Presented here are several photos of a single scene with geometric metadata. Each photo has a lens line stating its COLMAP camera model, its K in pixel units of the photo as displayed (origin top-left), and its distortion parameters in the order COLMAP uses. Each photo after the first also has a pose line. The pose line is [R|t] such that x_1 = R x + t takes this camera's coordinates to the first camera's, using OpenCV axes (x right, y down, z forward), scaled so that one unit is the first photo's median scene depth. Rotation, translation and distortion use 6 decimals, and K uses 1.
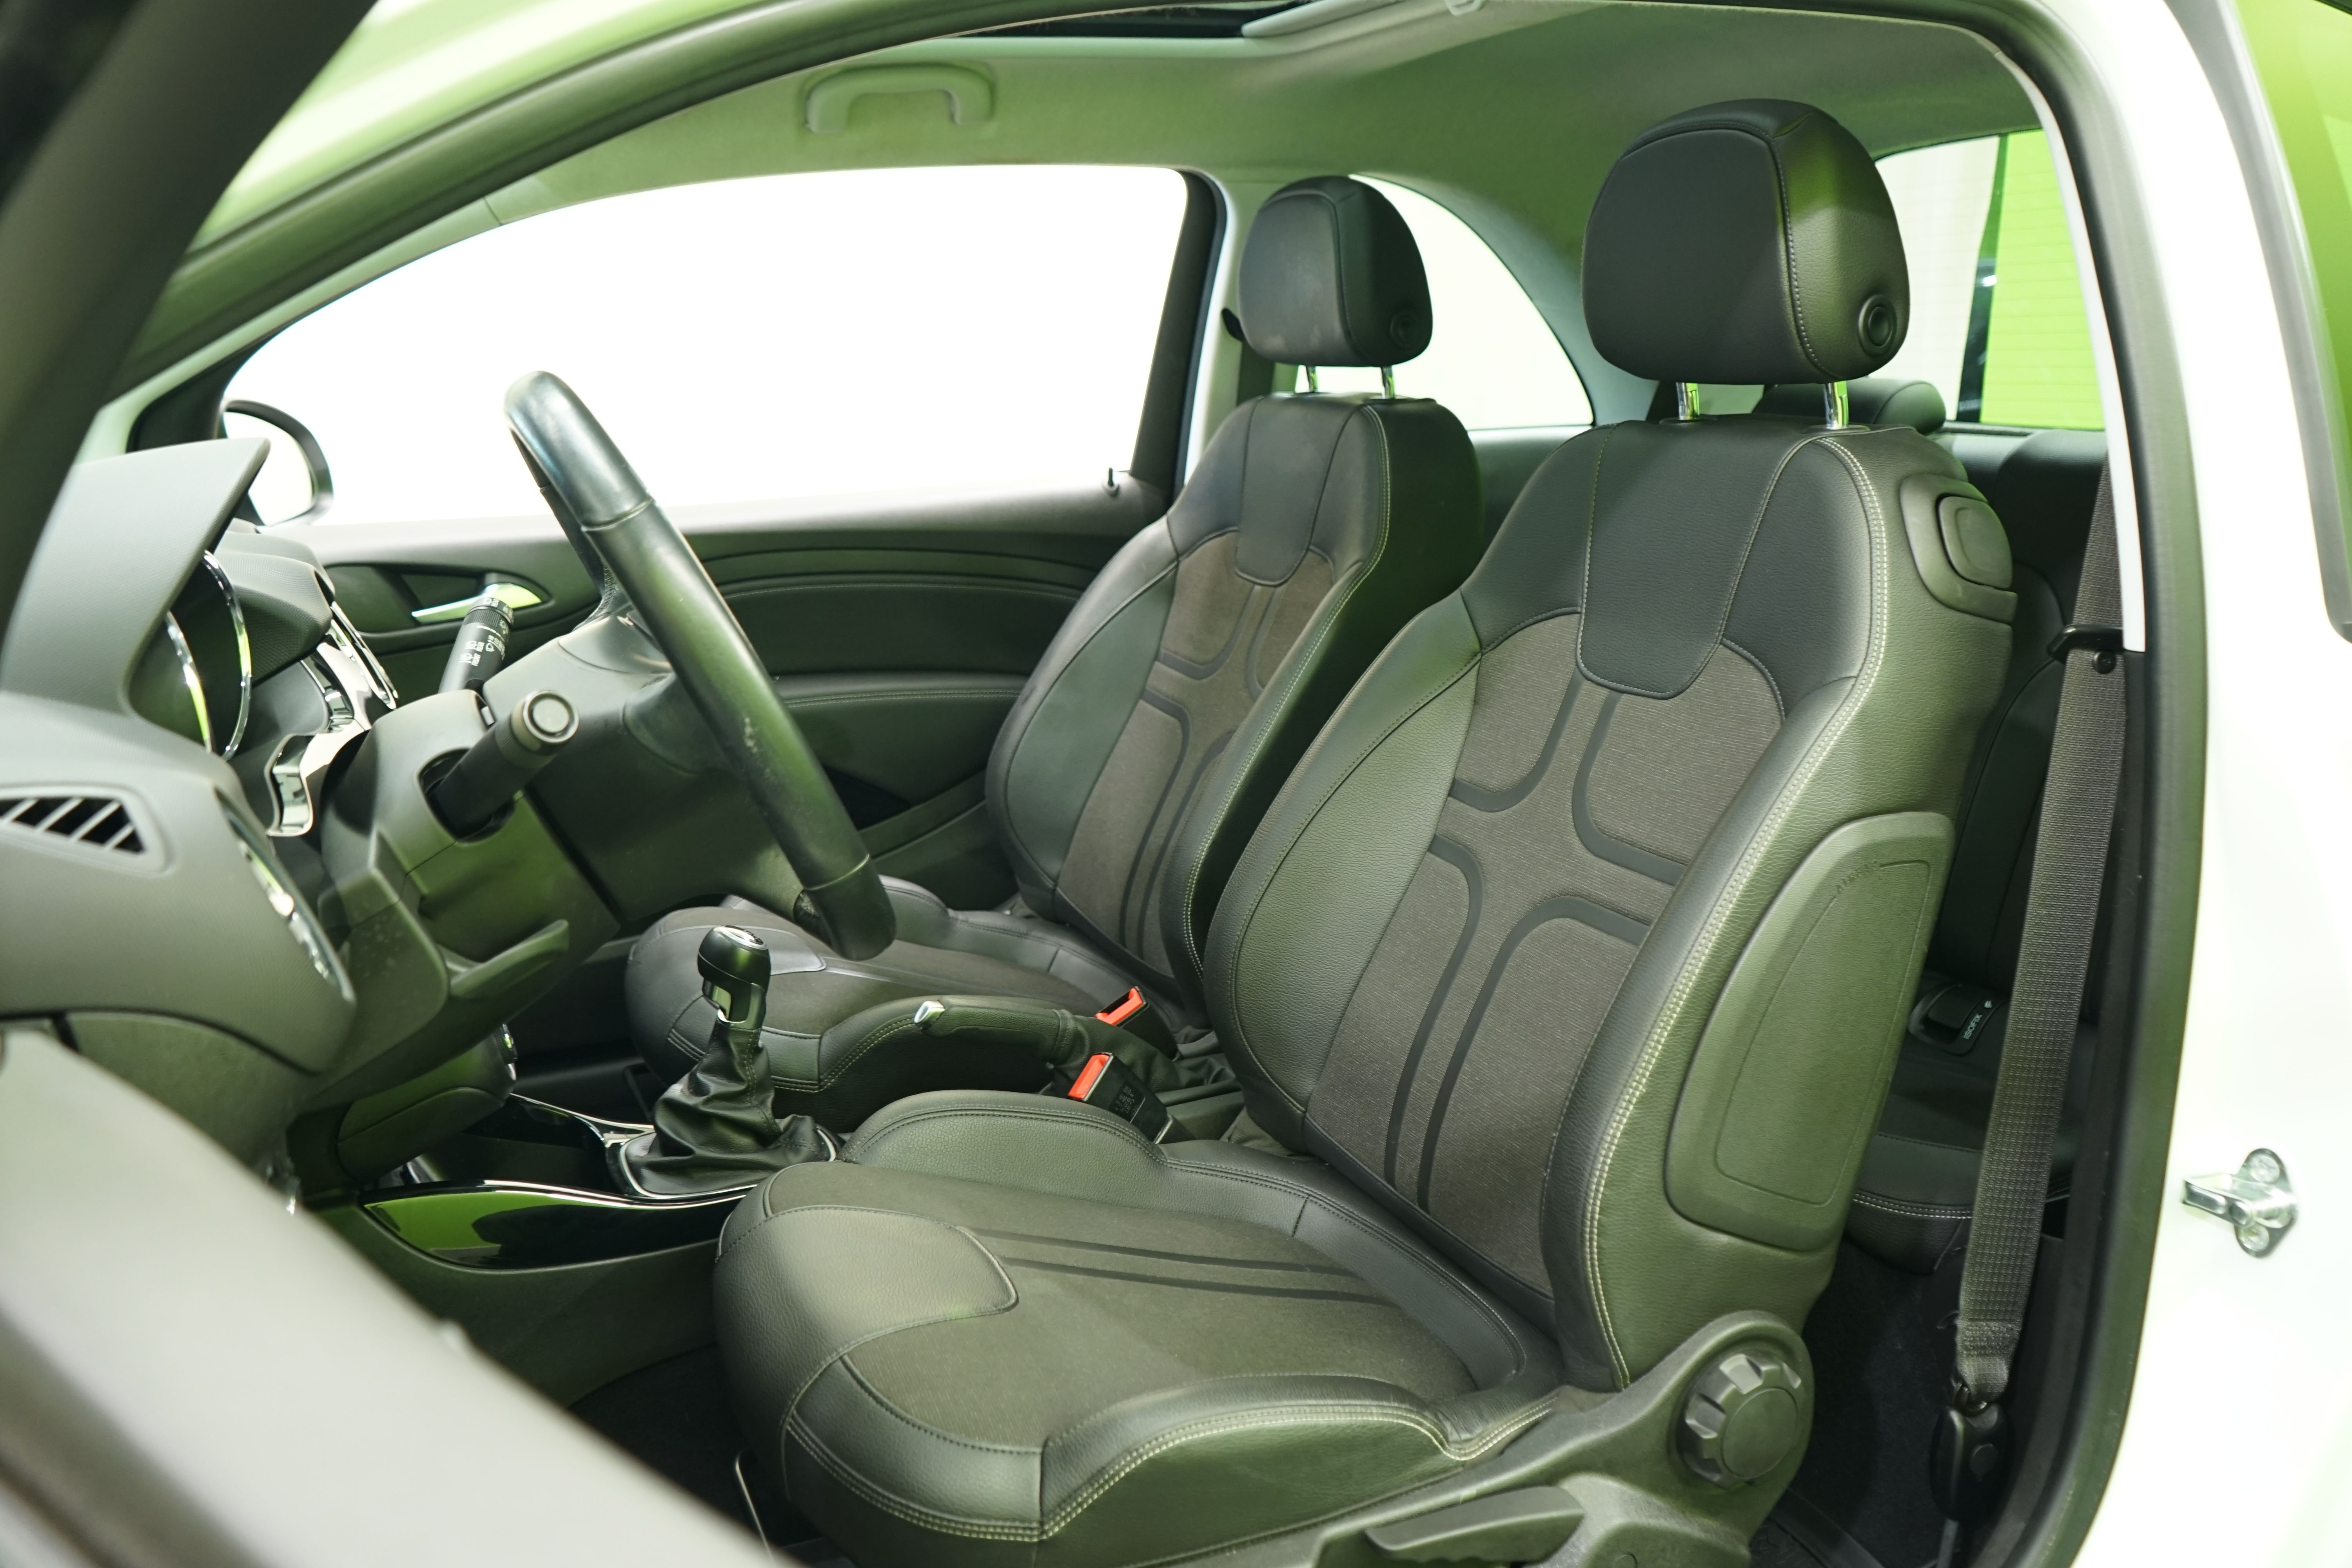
lens RADIAL K [[1849.6, 0, 1185.9], [0, 1849.6, 792.7], [0, 0, 1]] dist [-0.008895, 0.001153]
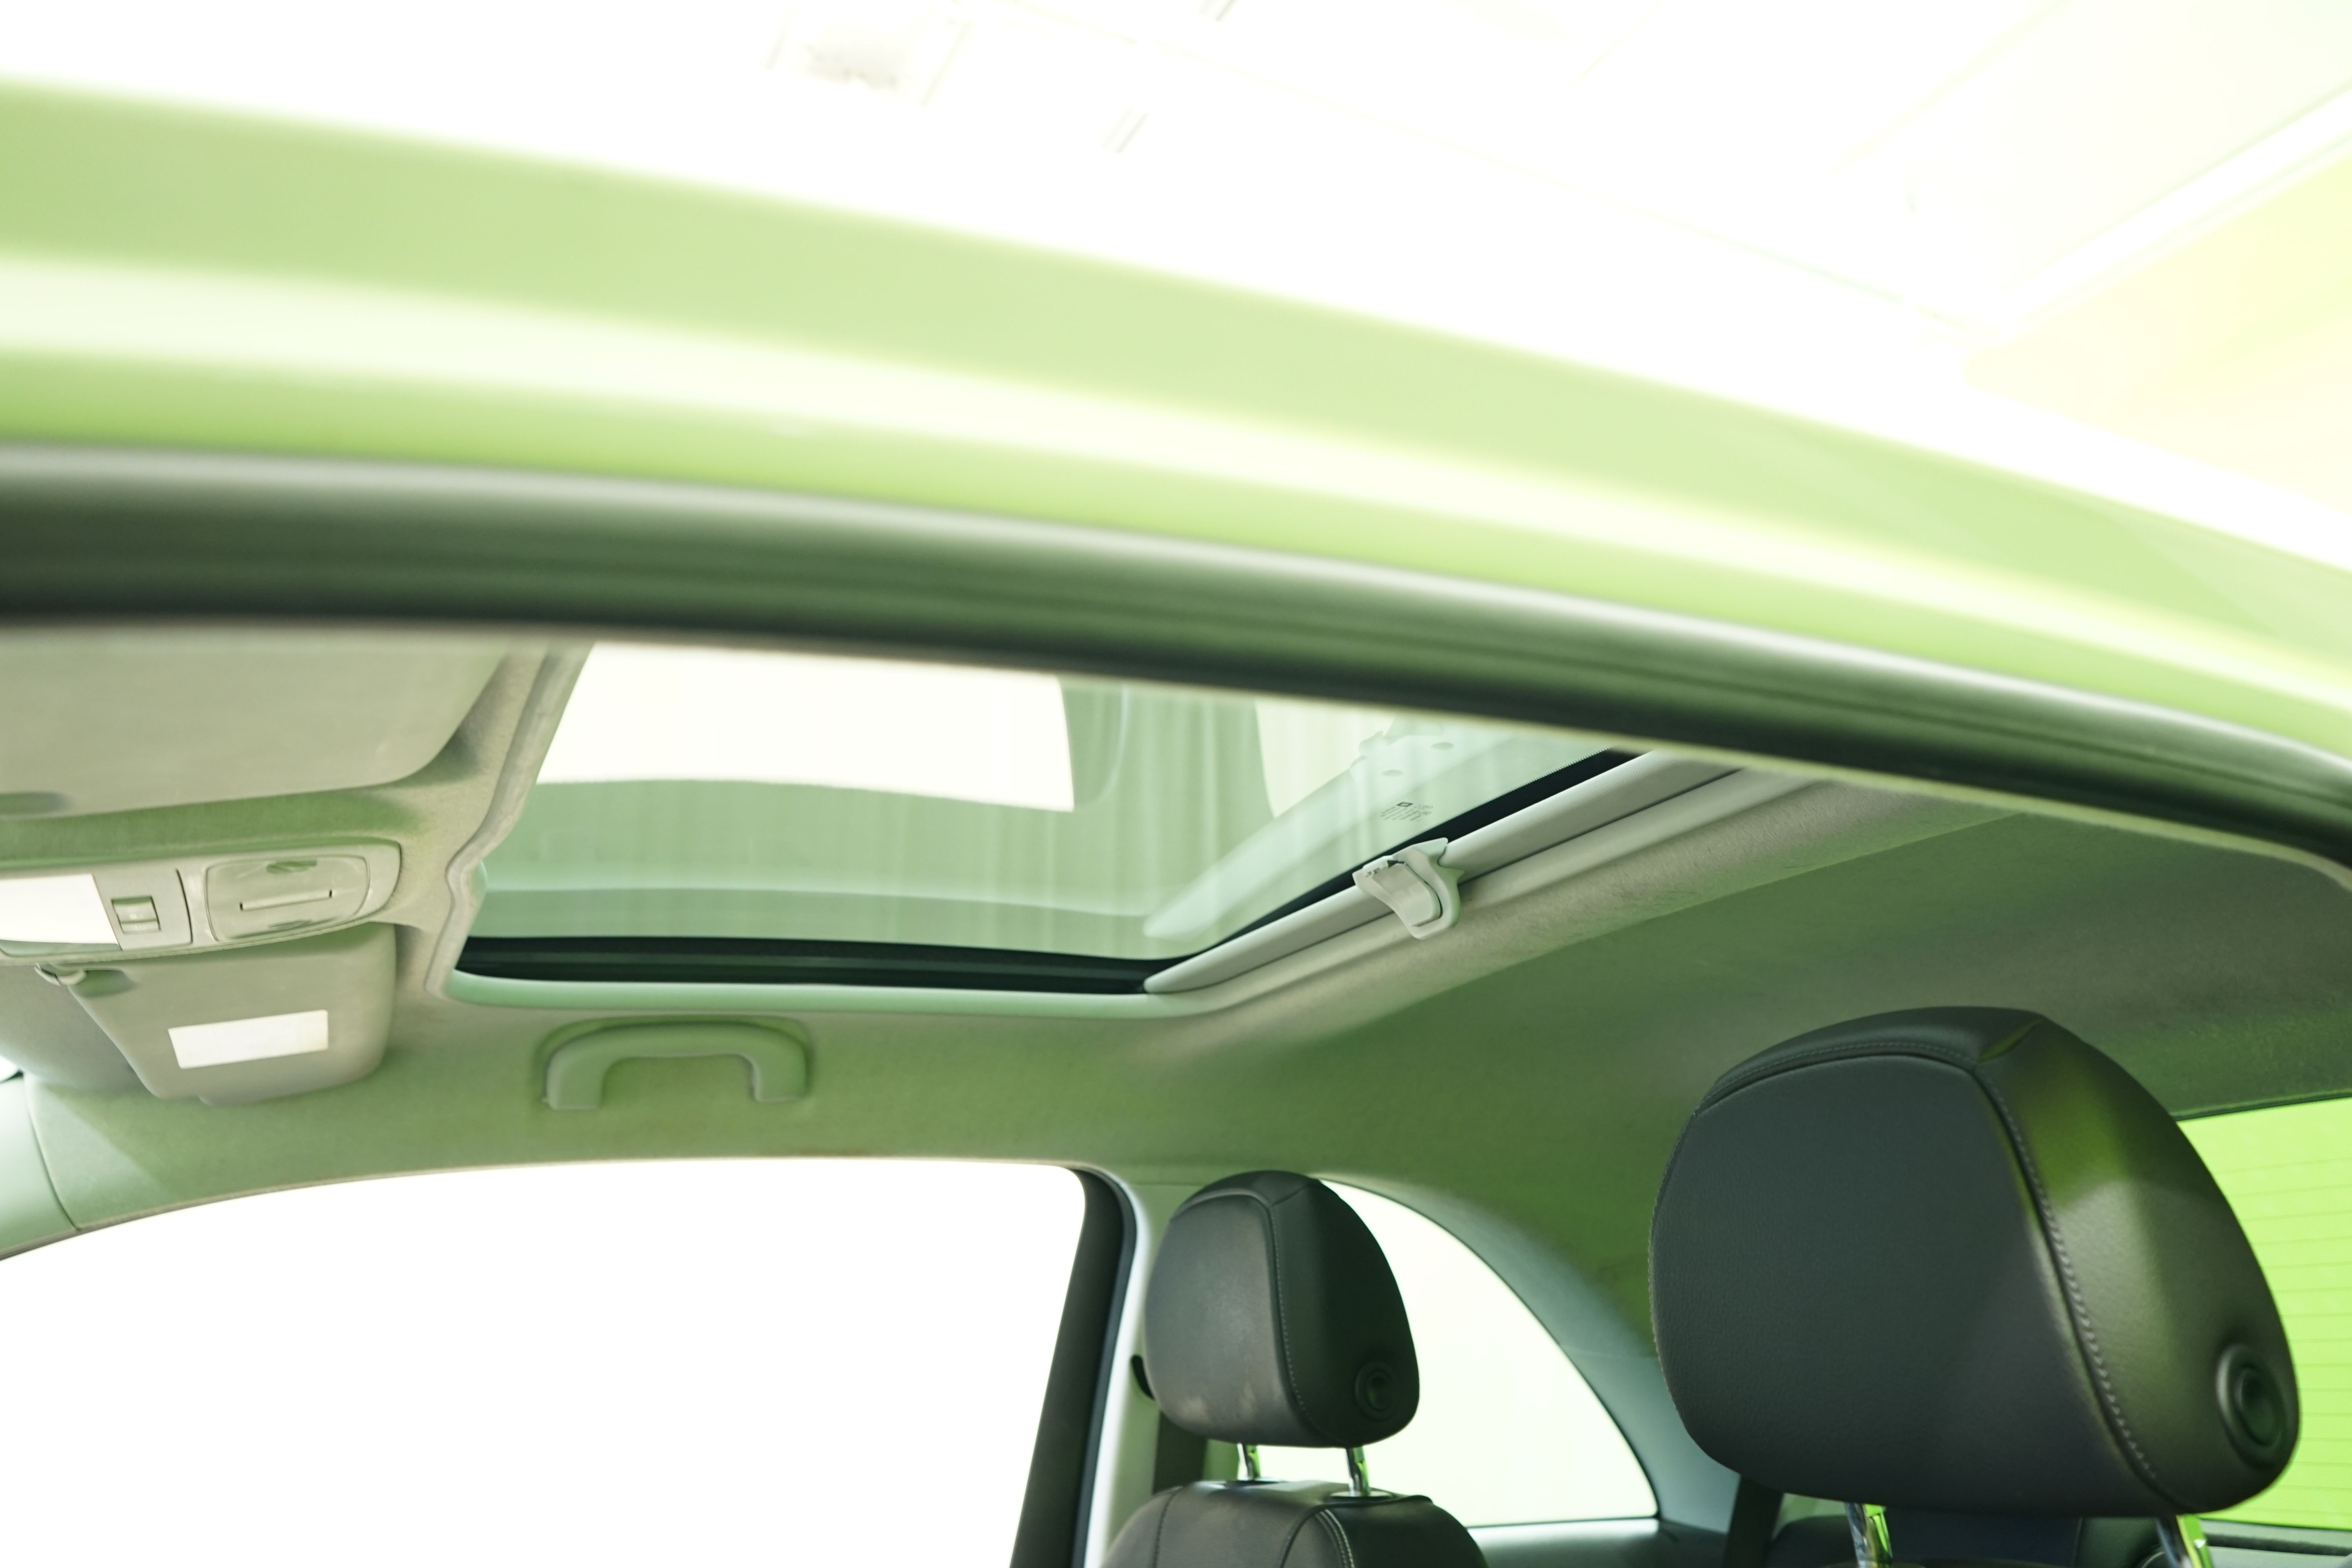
lens RADIAL K [[1849.6, 0, 1185.9], [0, 1849.6, 792.7], [0, 0, 1]] dist [-0.008895, 0.001153]
pose [[0.999953, 0.003319, -0.009122, 0.052823], [-0.007586, 0.853534, -0.520982, -0.083859], [0.006057, 0.521027, 0.853519, 0.306727]]
